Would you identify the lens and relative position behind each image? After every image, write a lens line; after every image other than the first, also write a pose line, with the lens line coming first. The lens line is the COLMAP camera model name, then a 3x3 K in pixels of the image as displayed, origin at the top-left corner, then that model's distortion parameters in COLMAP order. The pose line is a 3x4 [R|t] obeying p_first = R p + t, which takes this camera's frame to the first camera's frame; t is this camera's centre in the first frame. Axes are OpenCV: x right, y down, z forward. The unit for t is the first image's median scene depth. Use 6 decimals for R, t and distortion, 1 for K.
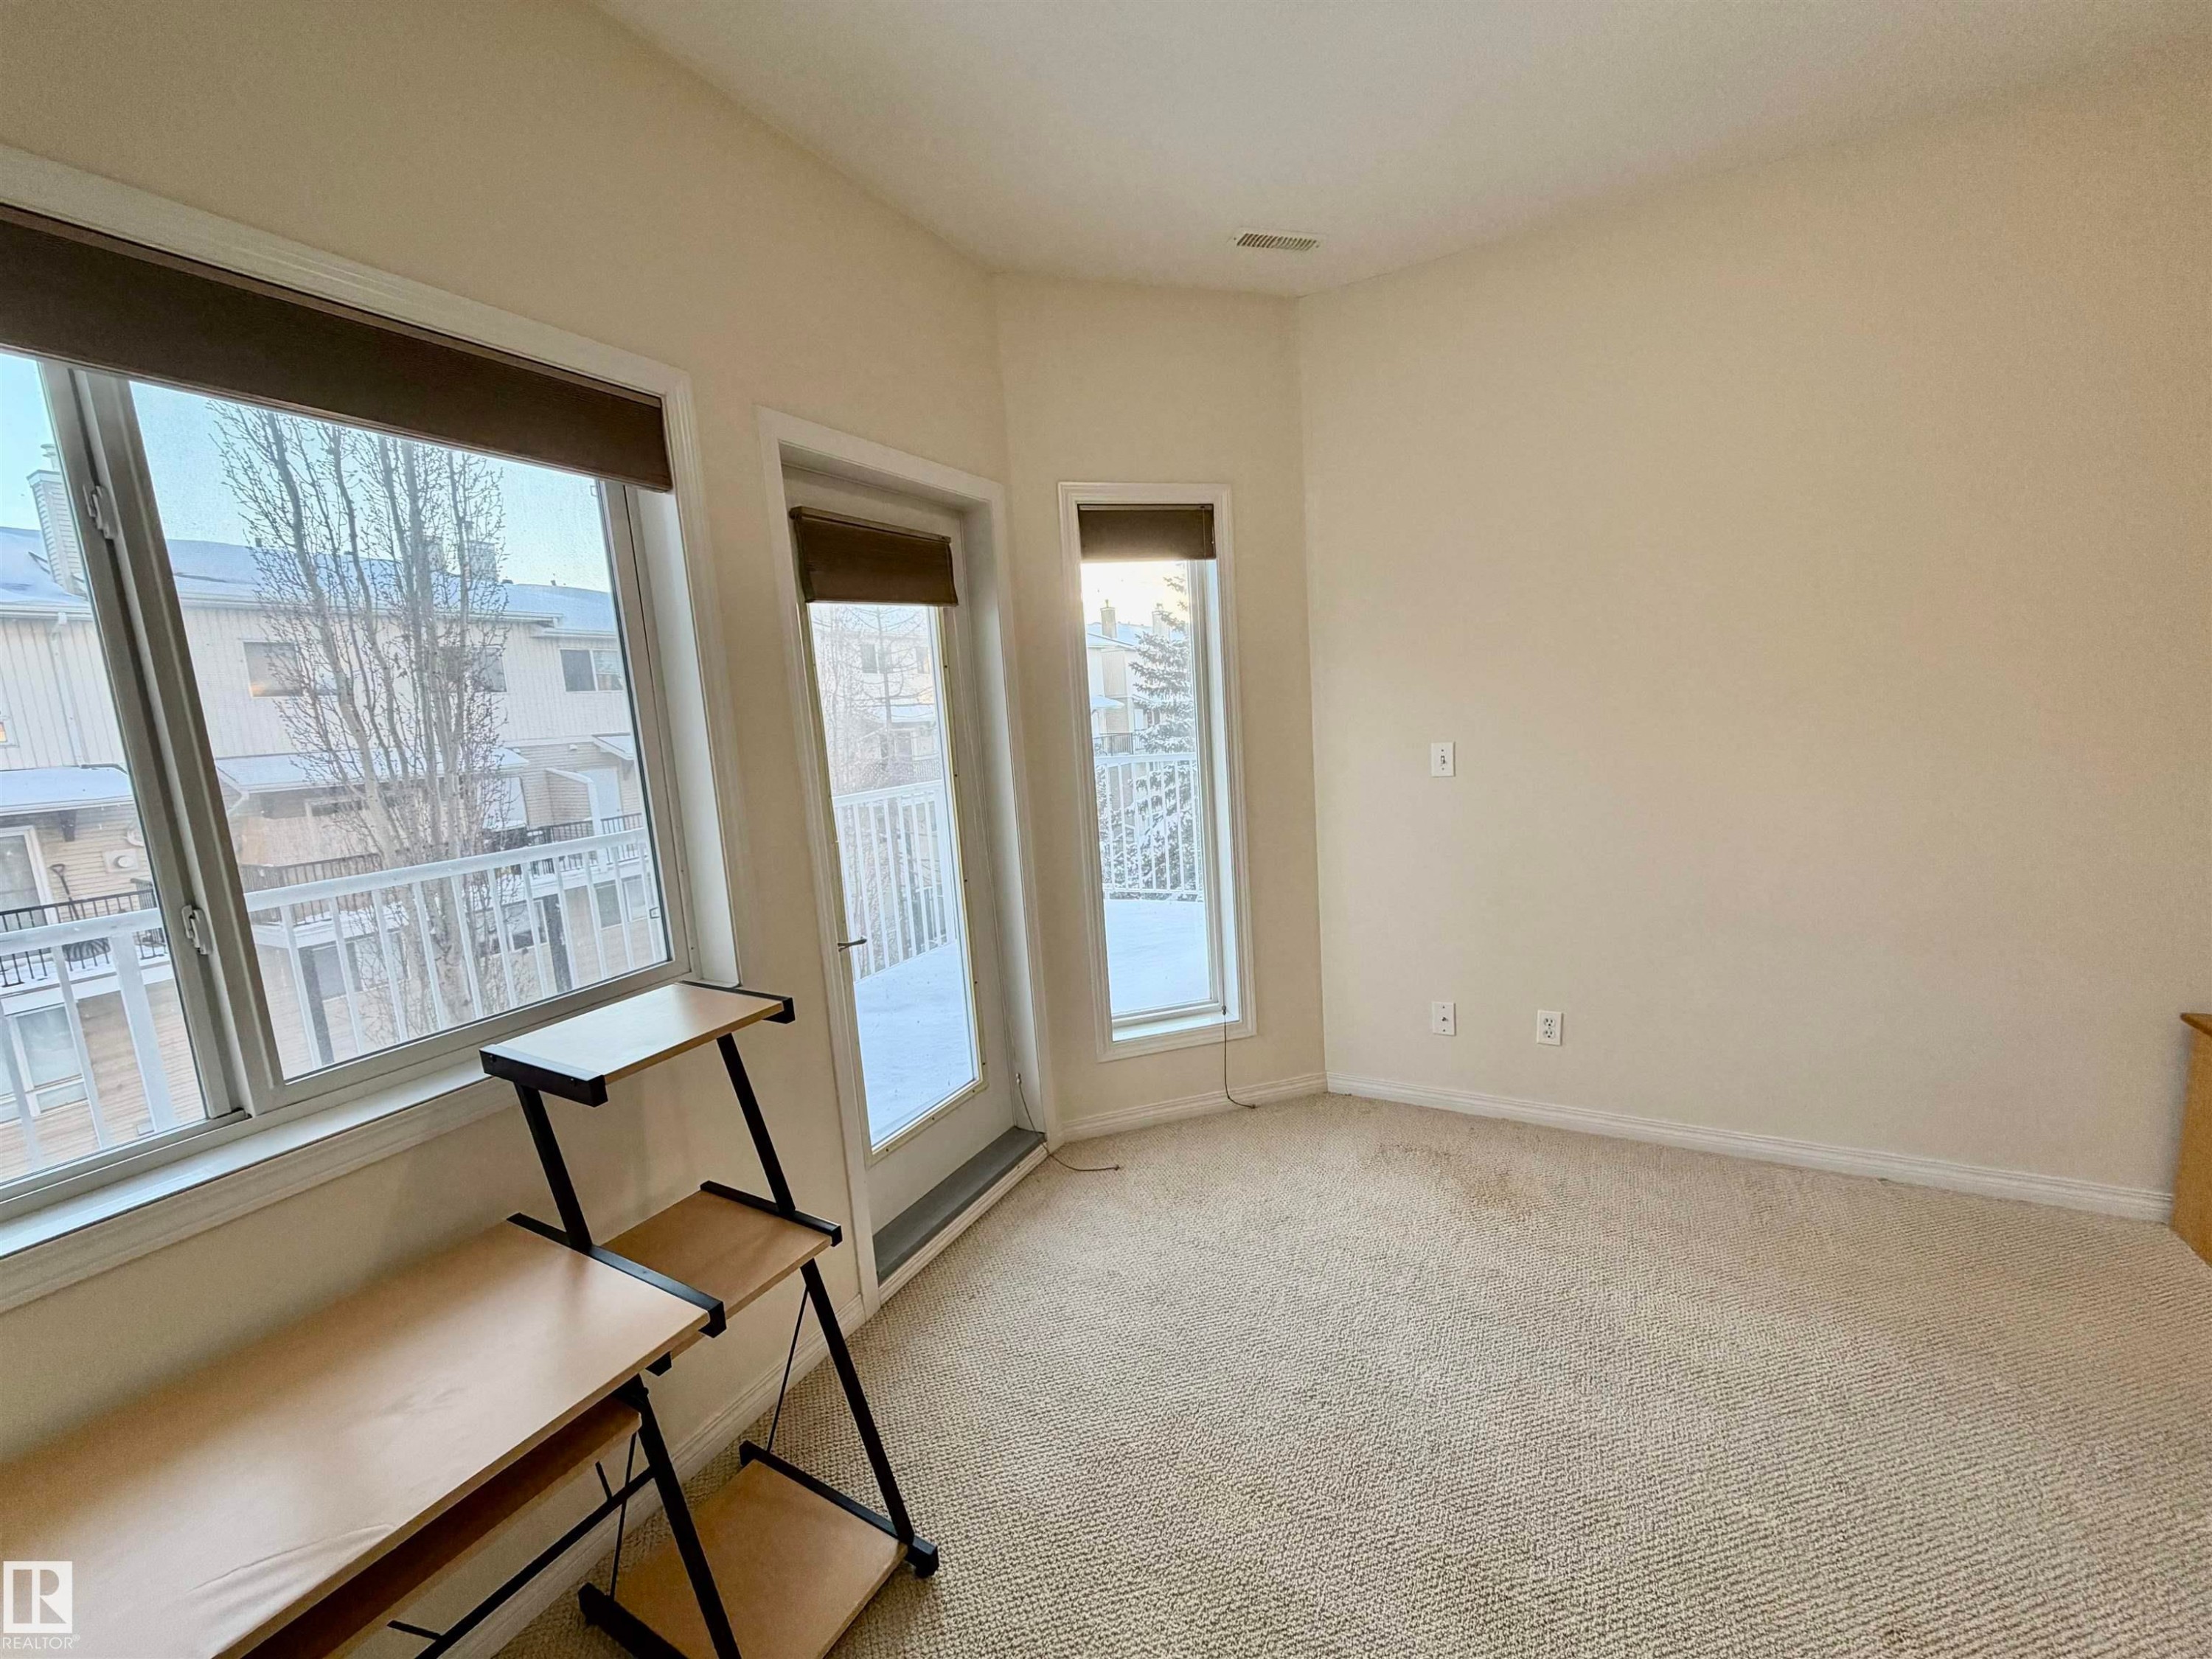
lens RADIAL K [[873.0, 0, 1106.9], [0, 873.0, 831.5], [0, 0, 1]] dist [-0.000320, -0.000255]
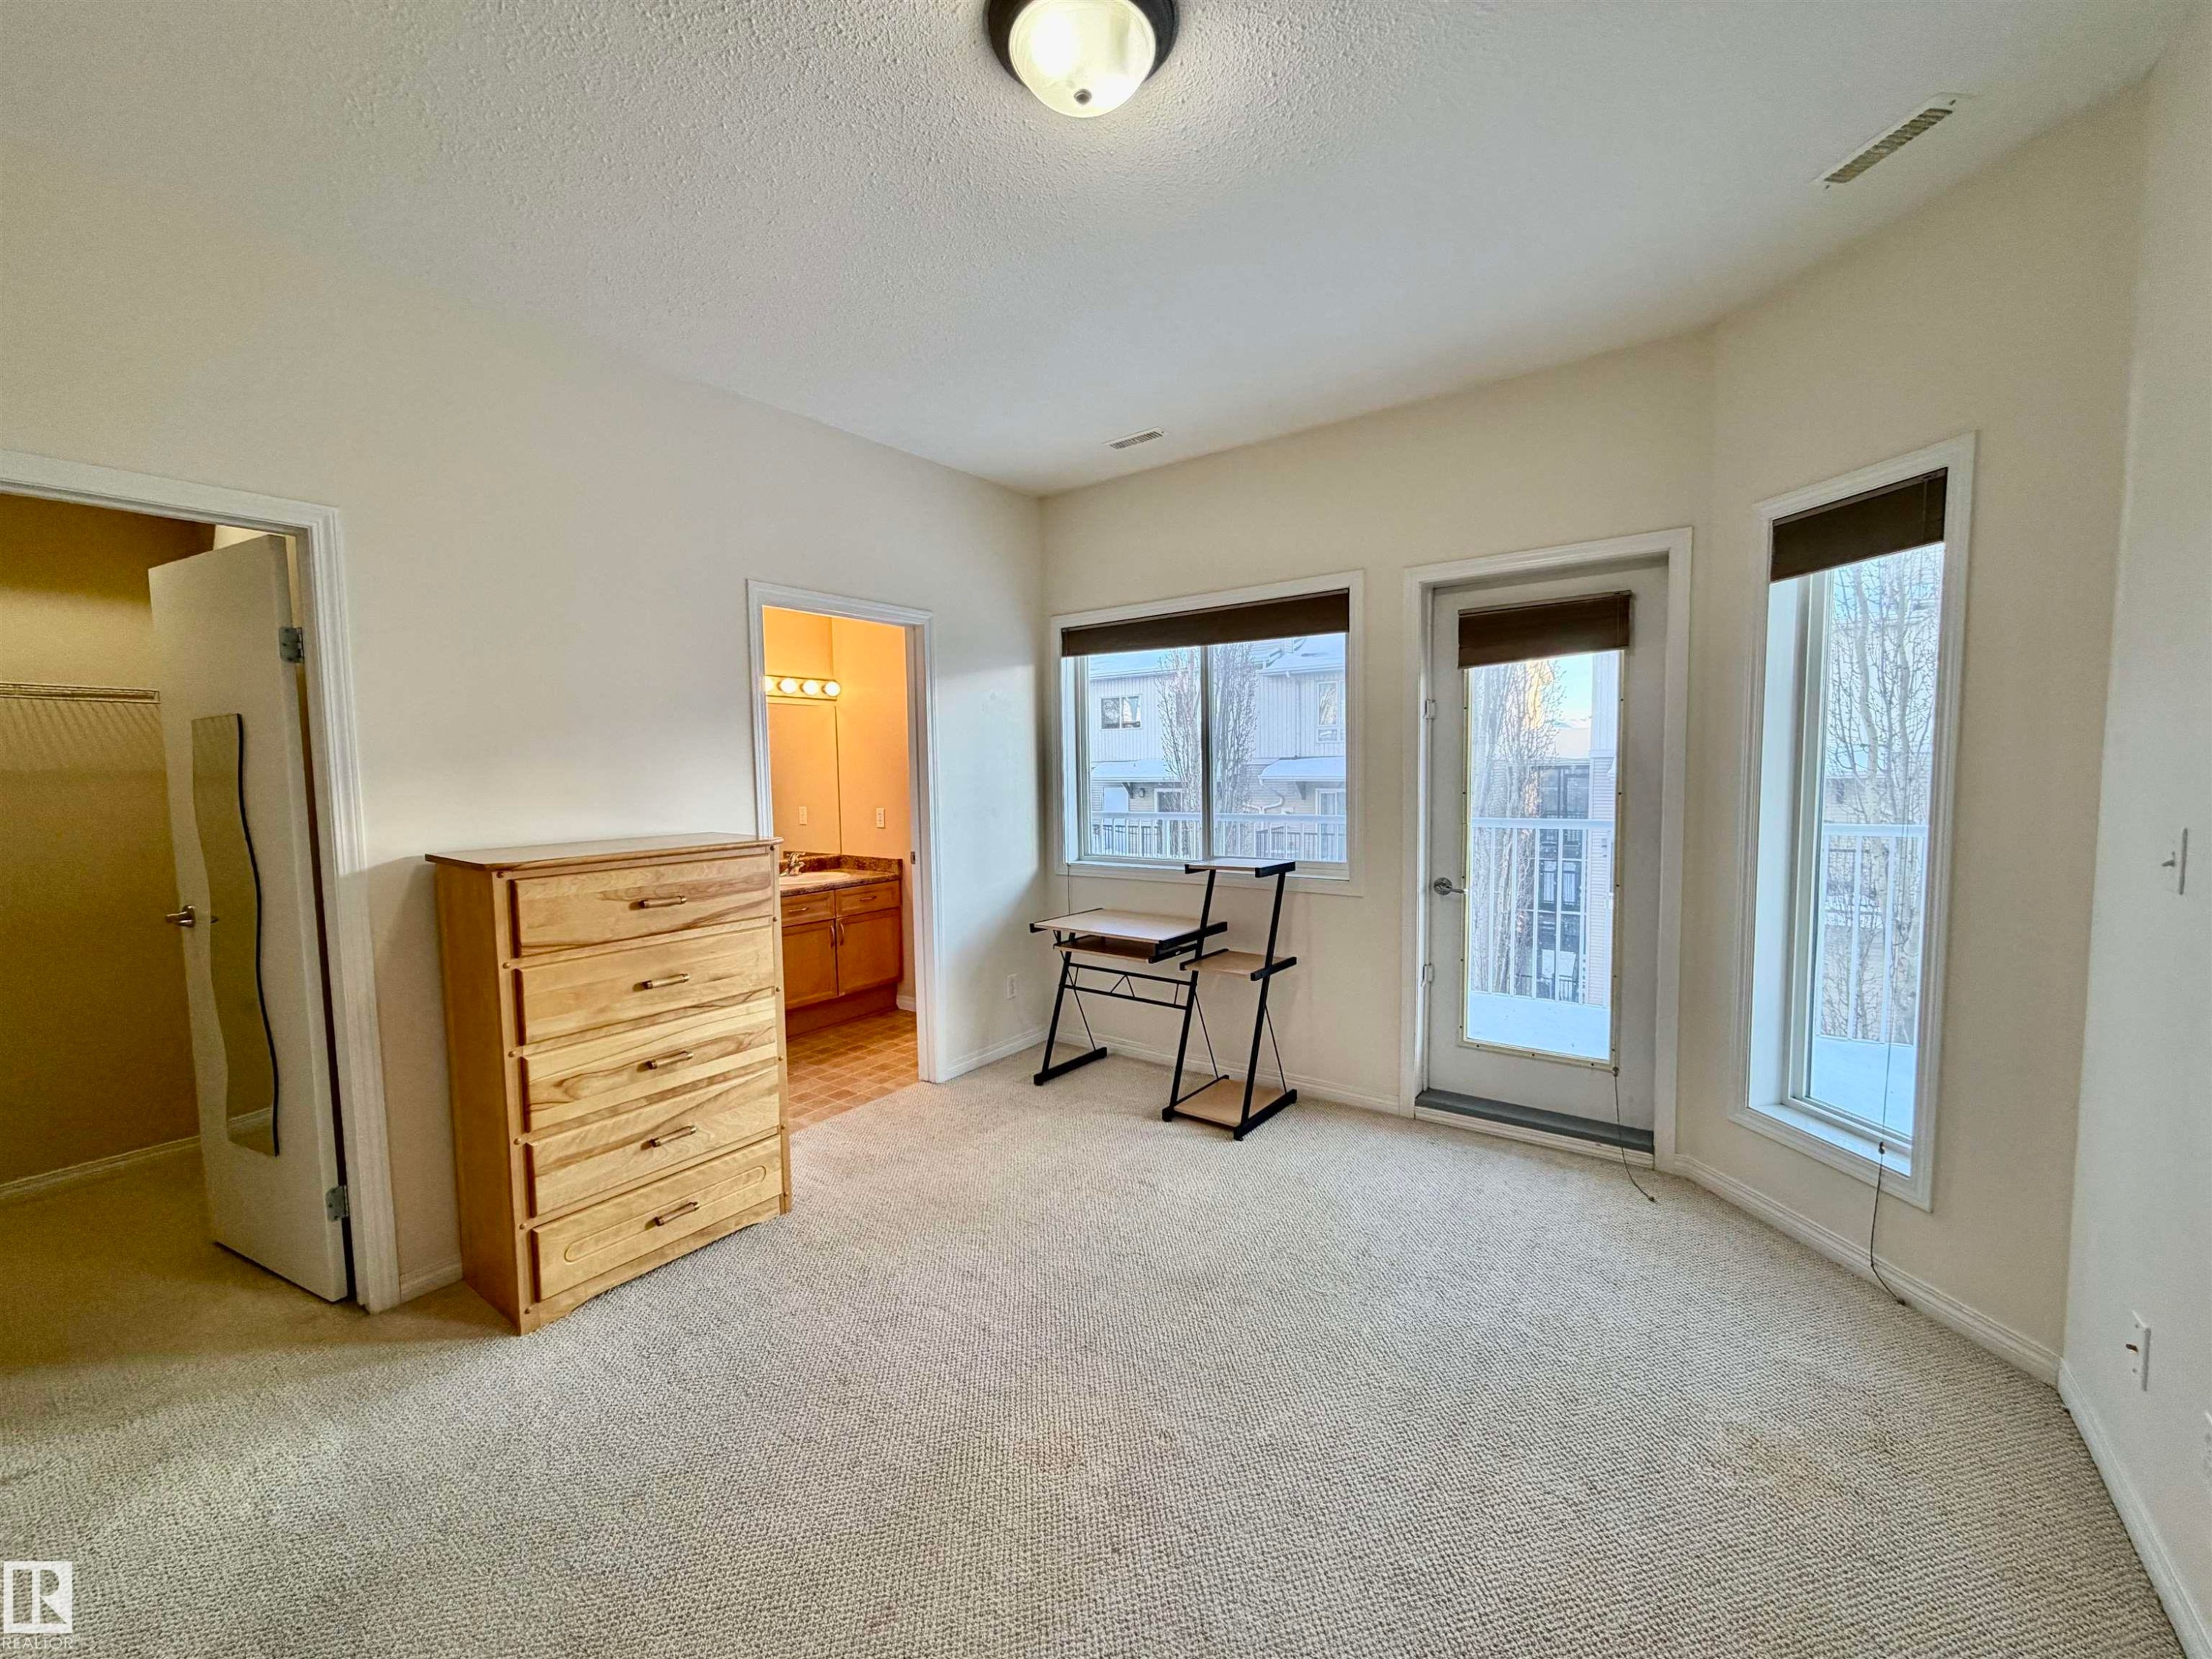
lens RADIAL K [[877.7, 0, 1097.8], [0, 877.7, 832.1], [0, 0, 1]] dist [0.000905, -0.000461]
pose [[-0.126536, 0.138289, -0.982275, 0.994573], [-0.108652, 0.982345, 0.152296, -0.109512], [0.985994, 0.125997, -0.109276, 0.419724]]
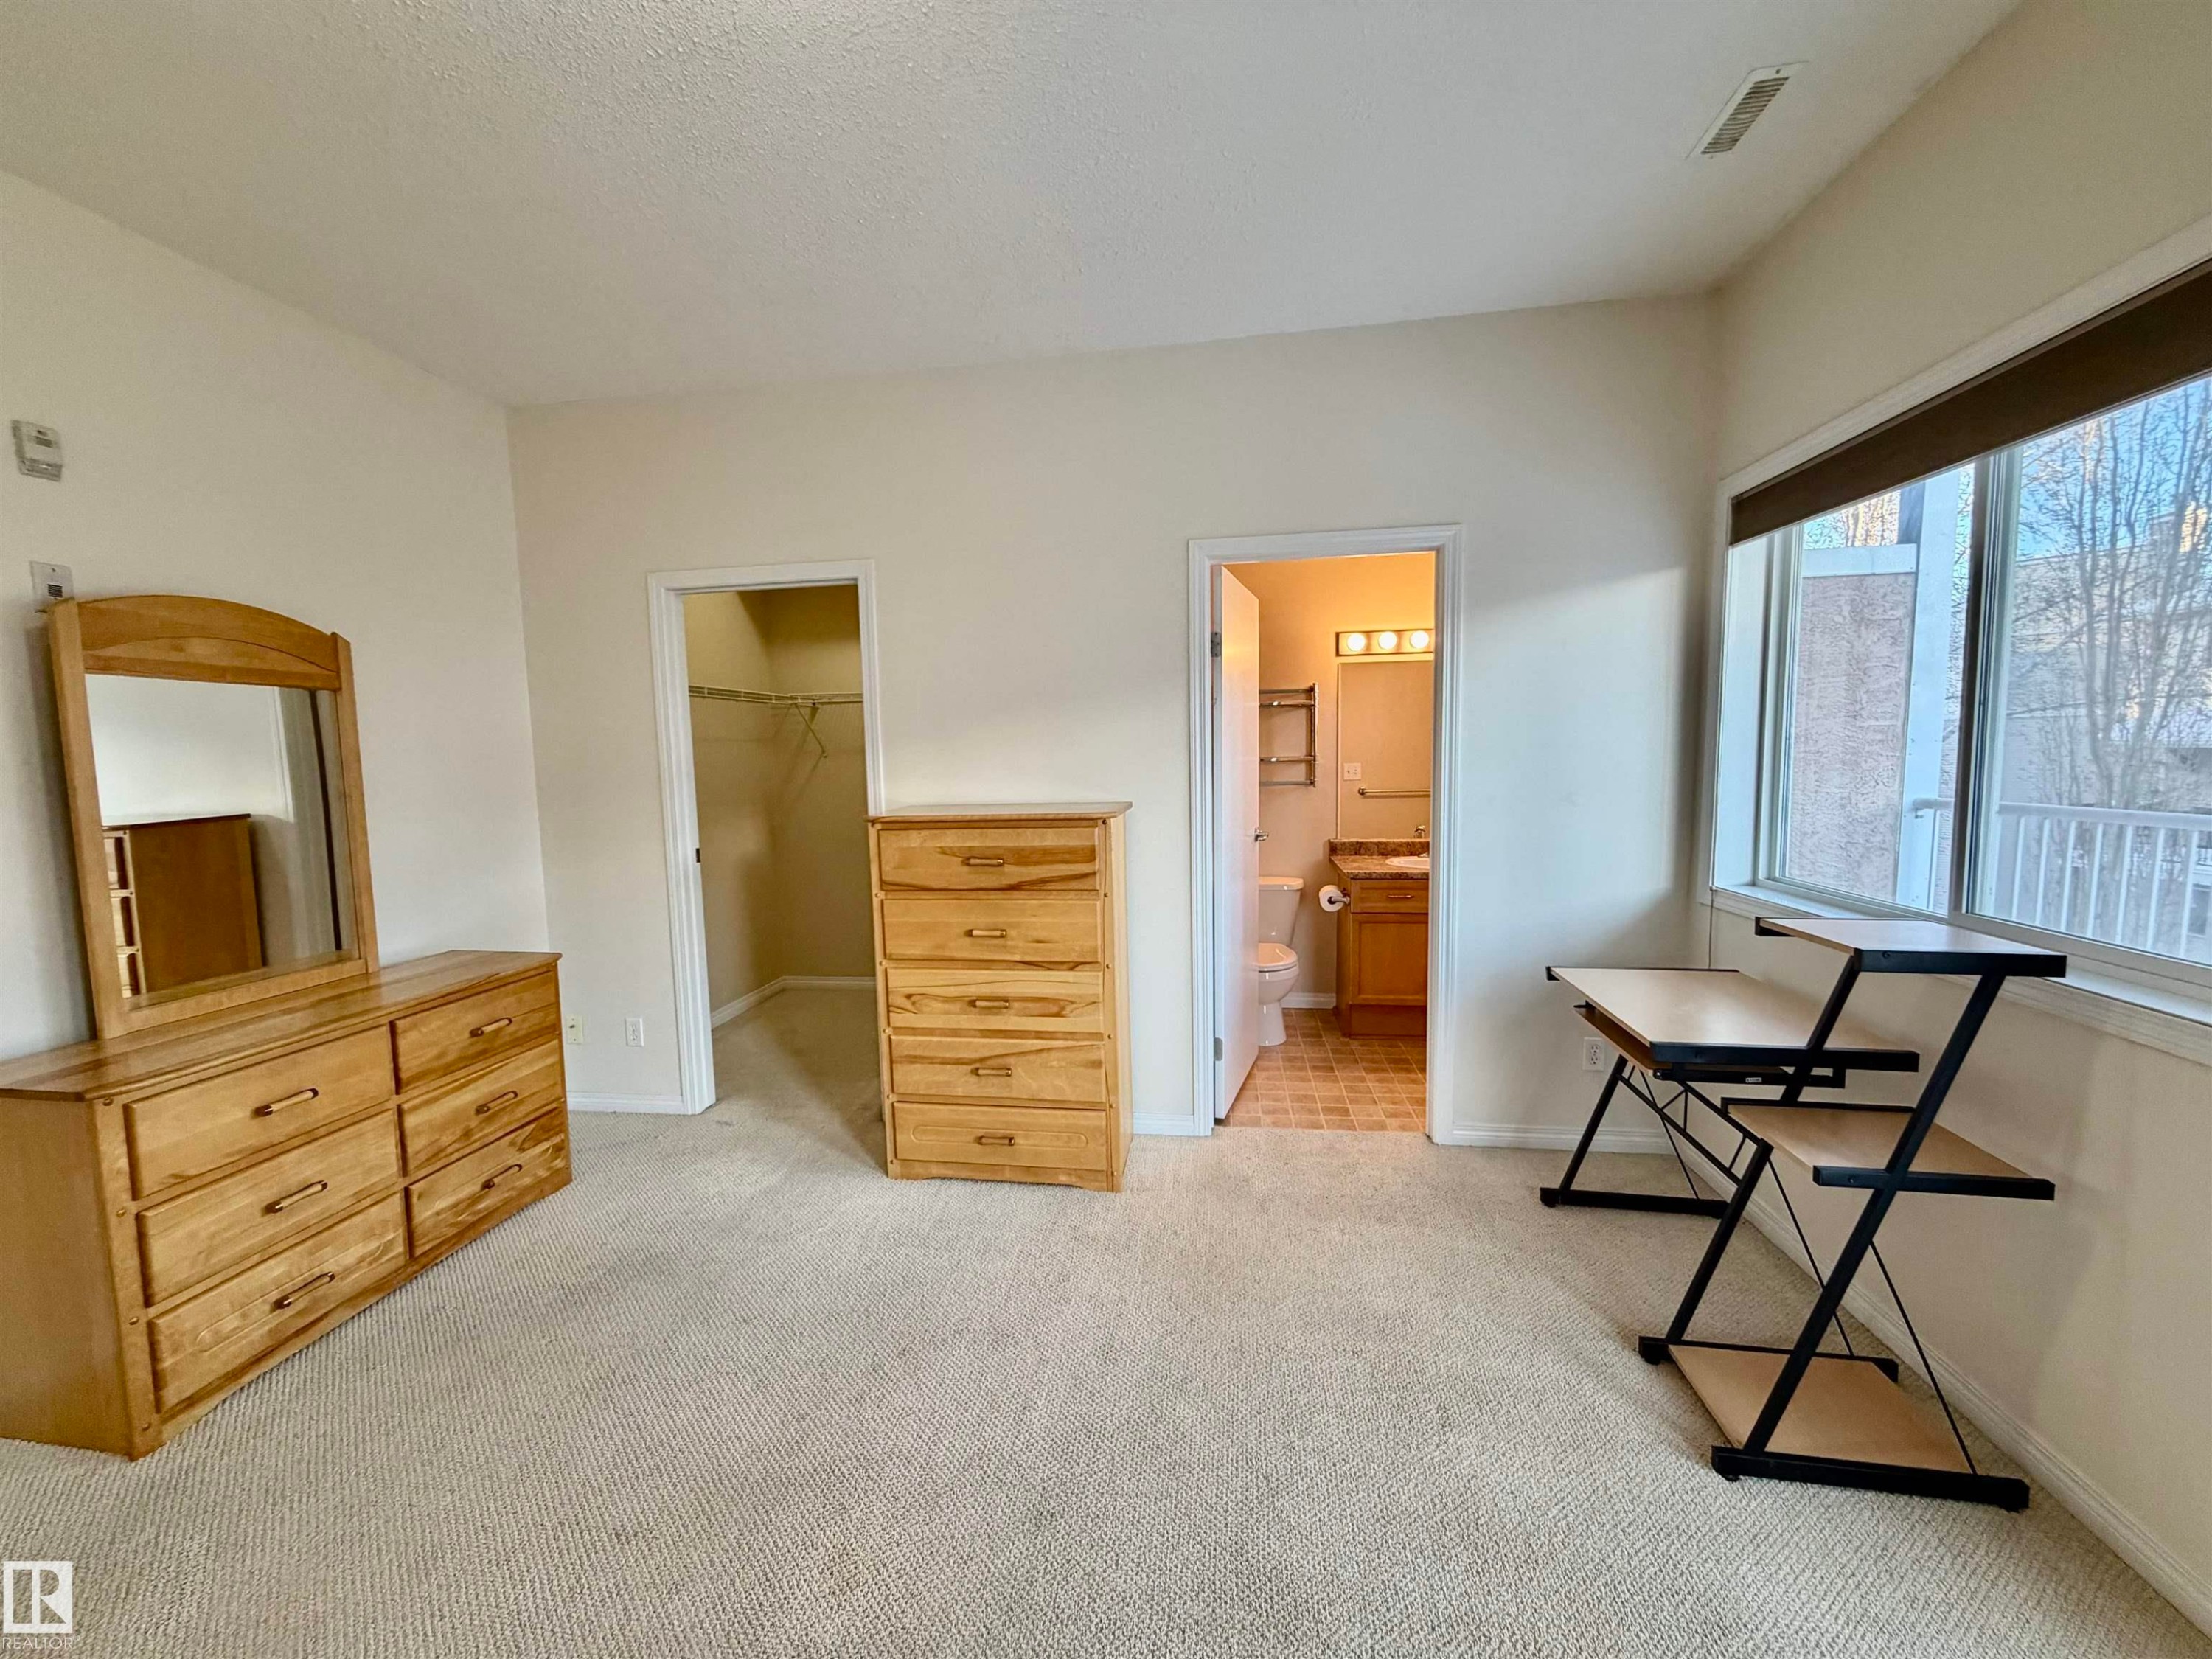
lens RADIAL K [[877.7, 0, 1097.8], [0, 877.7, 832.1], [0, 0, 1]] dist [0.000905, -0.000461]
pose [[-0.933371, 0.116244, -0.339567, 0.424047], [0.034471, 0.970759, 0.237570, -0.119870], [0.357254, 0.210036, -0.910085, 0.819550]]
